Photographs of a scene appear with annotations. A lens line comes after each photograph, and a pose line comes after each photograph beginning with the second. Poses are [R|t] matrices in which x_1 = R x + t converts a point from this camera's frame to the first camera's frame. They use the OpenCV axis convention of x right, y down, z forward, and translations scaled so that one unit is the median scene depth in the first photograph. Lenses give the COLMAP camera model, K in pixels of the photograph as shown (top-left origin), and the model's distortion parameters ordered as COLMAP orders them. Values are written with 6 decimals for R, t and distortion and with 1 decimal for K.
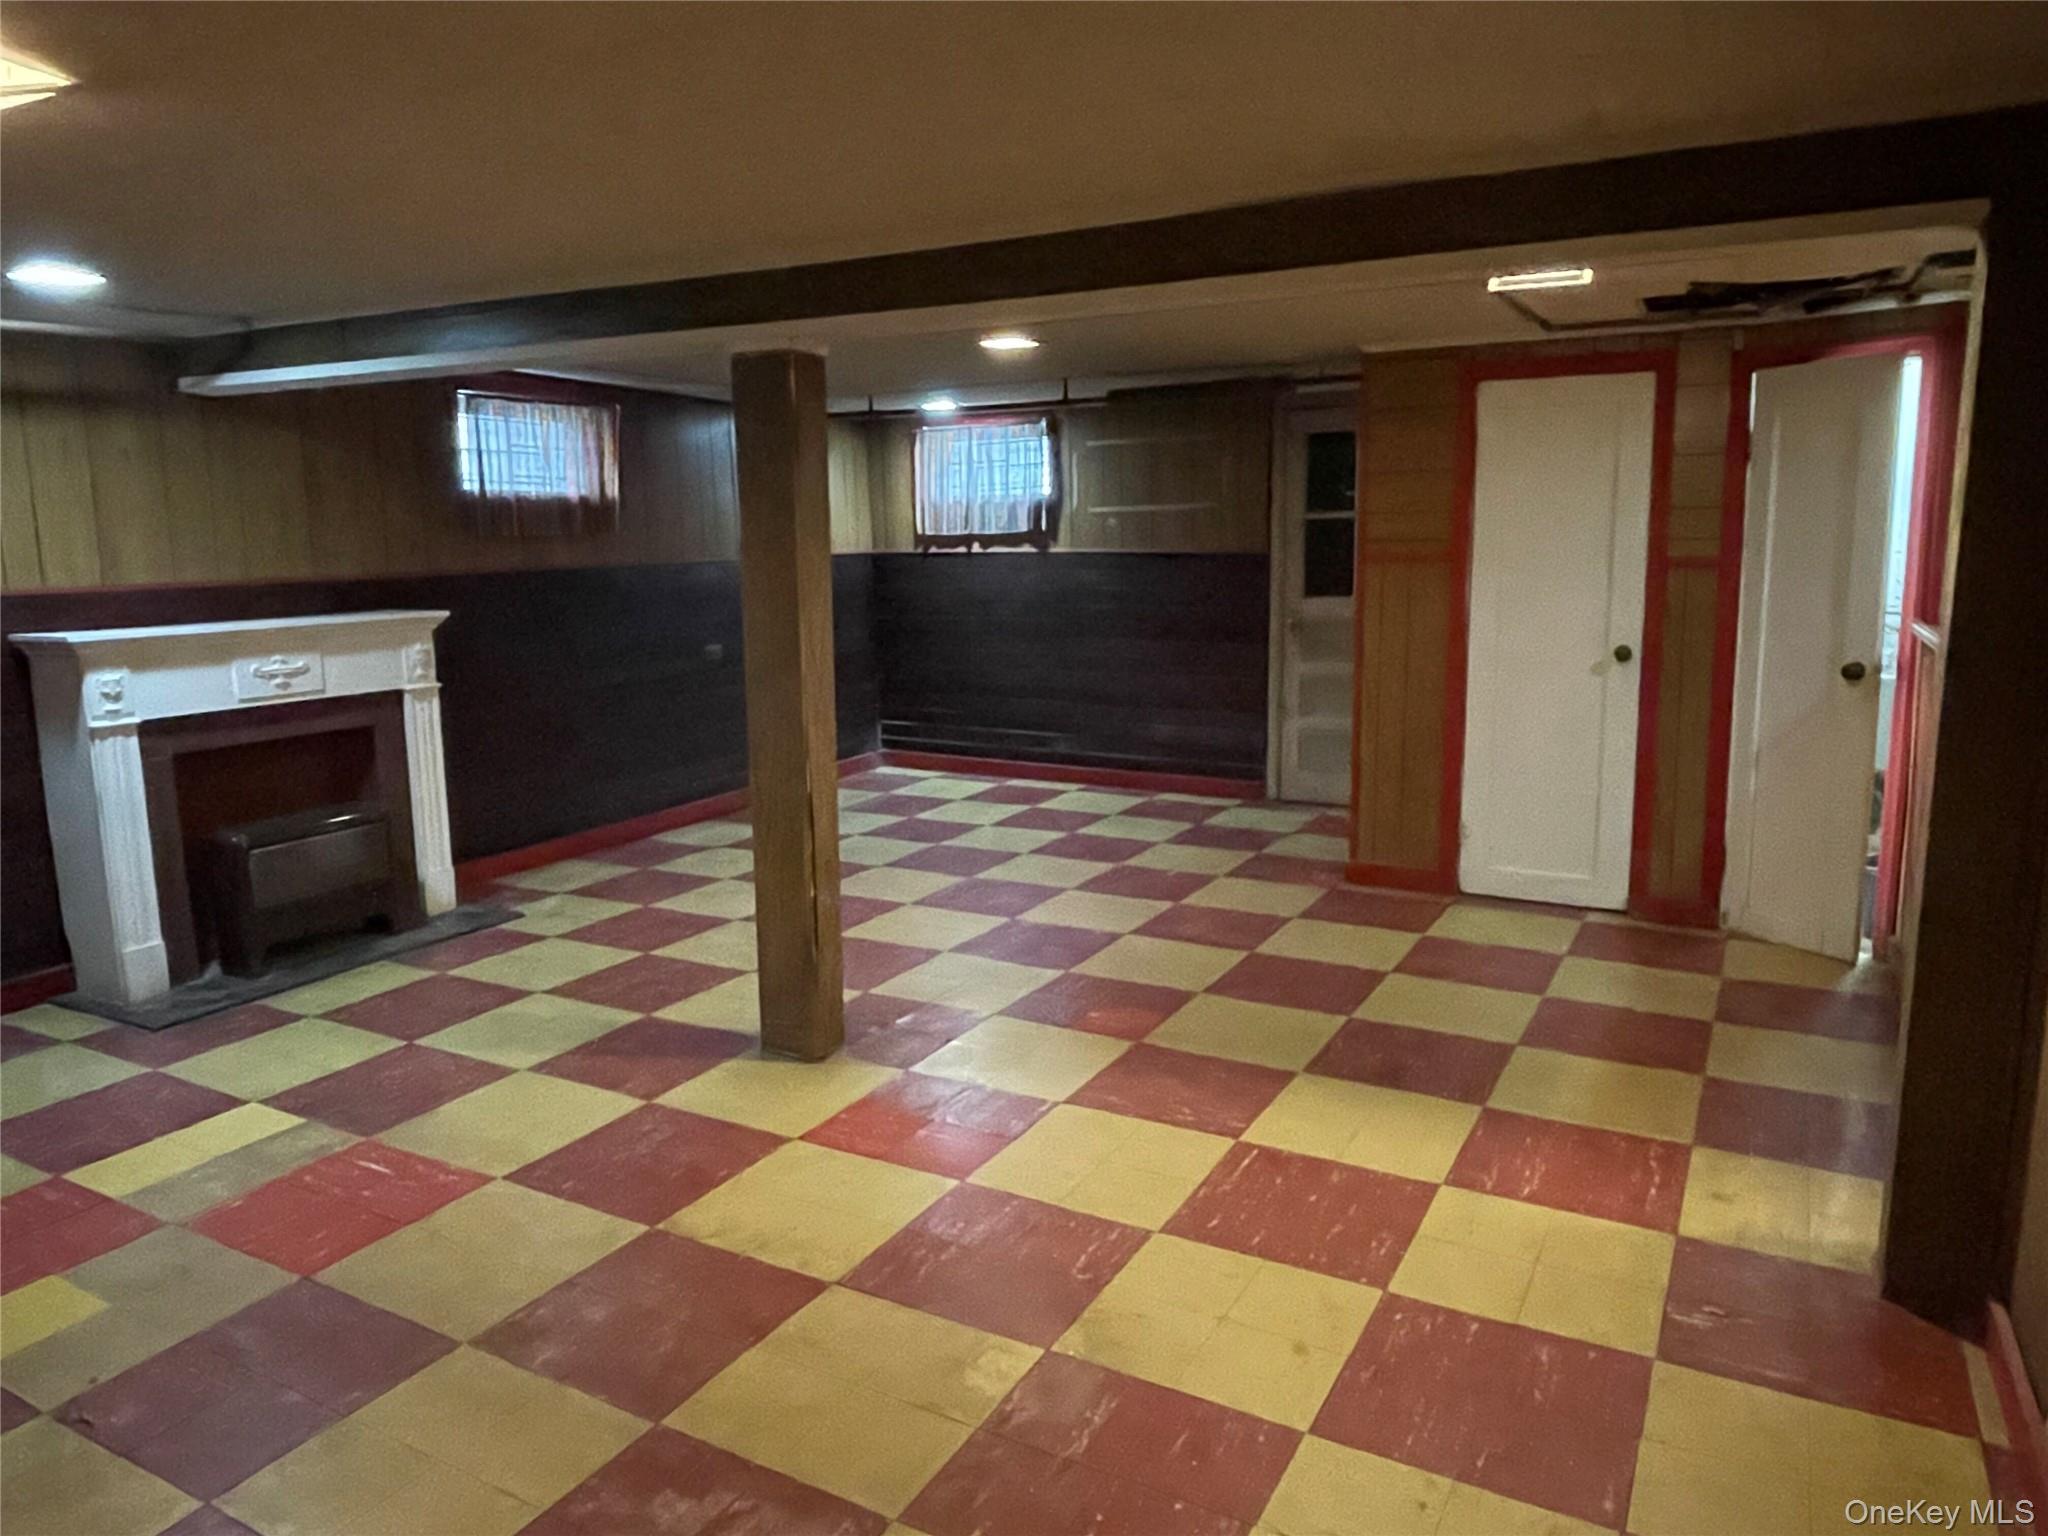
lens RADIAL K [[1387.5, 0, 1021.4], [0, 1387.5, 761.4], [0, 0, 1]] dist [0.019703, -0.004622]
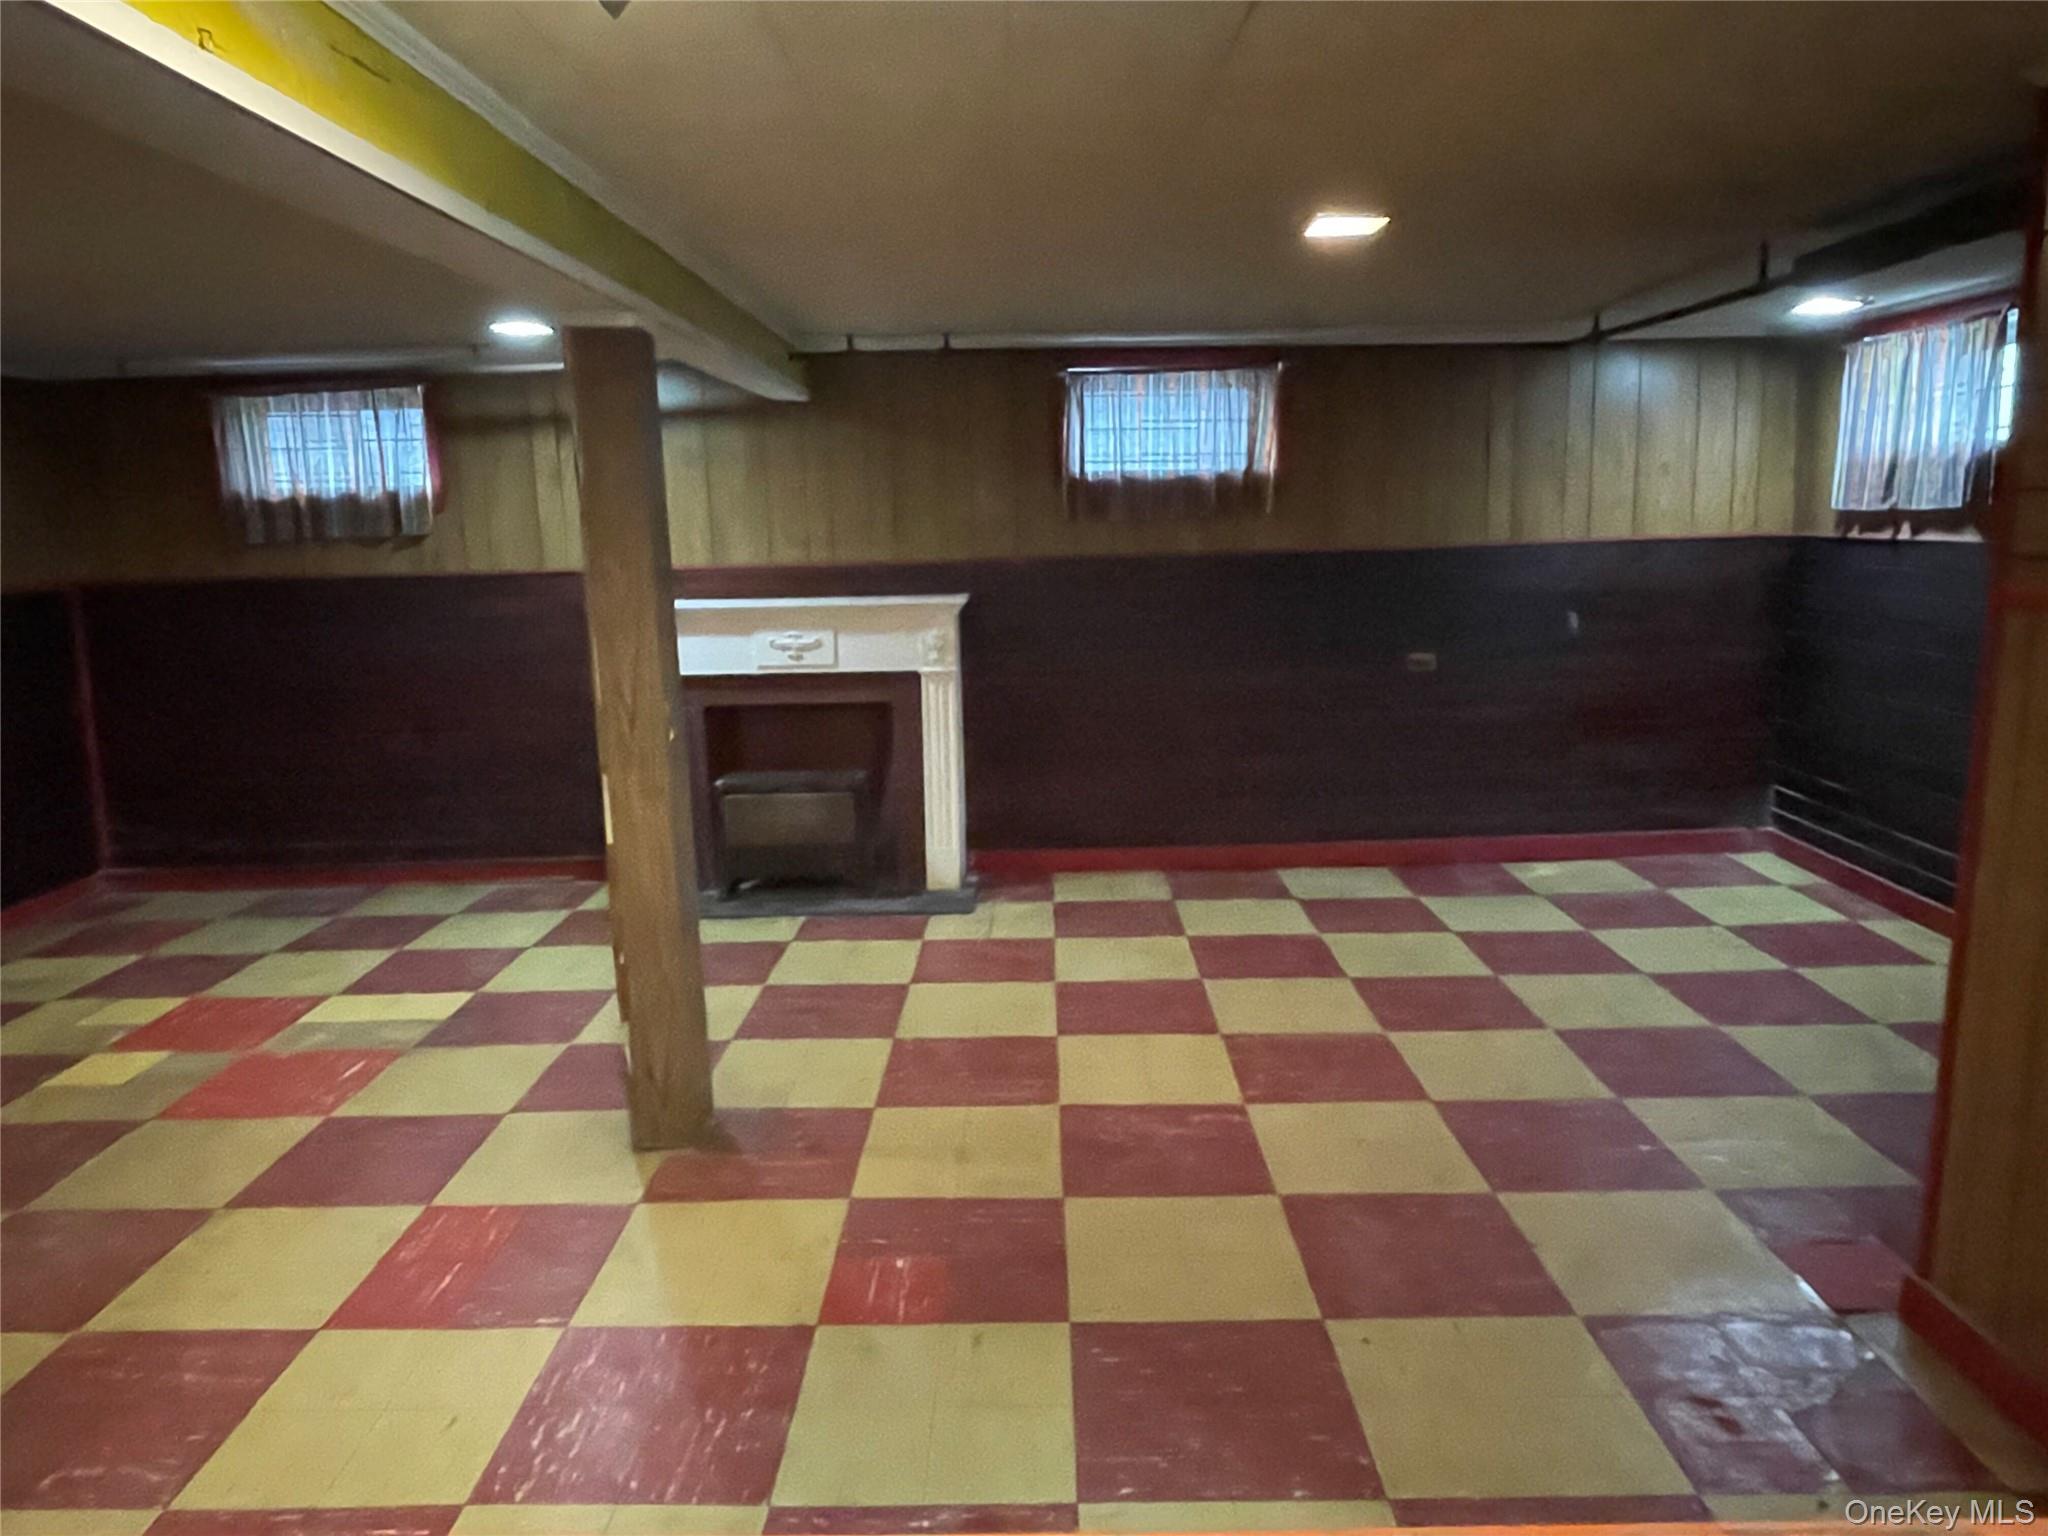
lens RADIAL K [[1387.5, 0, 1018.1], [0, 1387.5, 761.3], [0, 0, 1]] dist [0.019703, -0.004622]
pose [[0.468745, 0.161269, -0.868487, 0.497628], [-0.130779, 0.985028, 0.112325, -0.110744], [0.873599, 0.060928, 0.482818, 0.564475]]
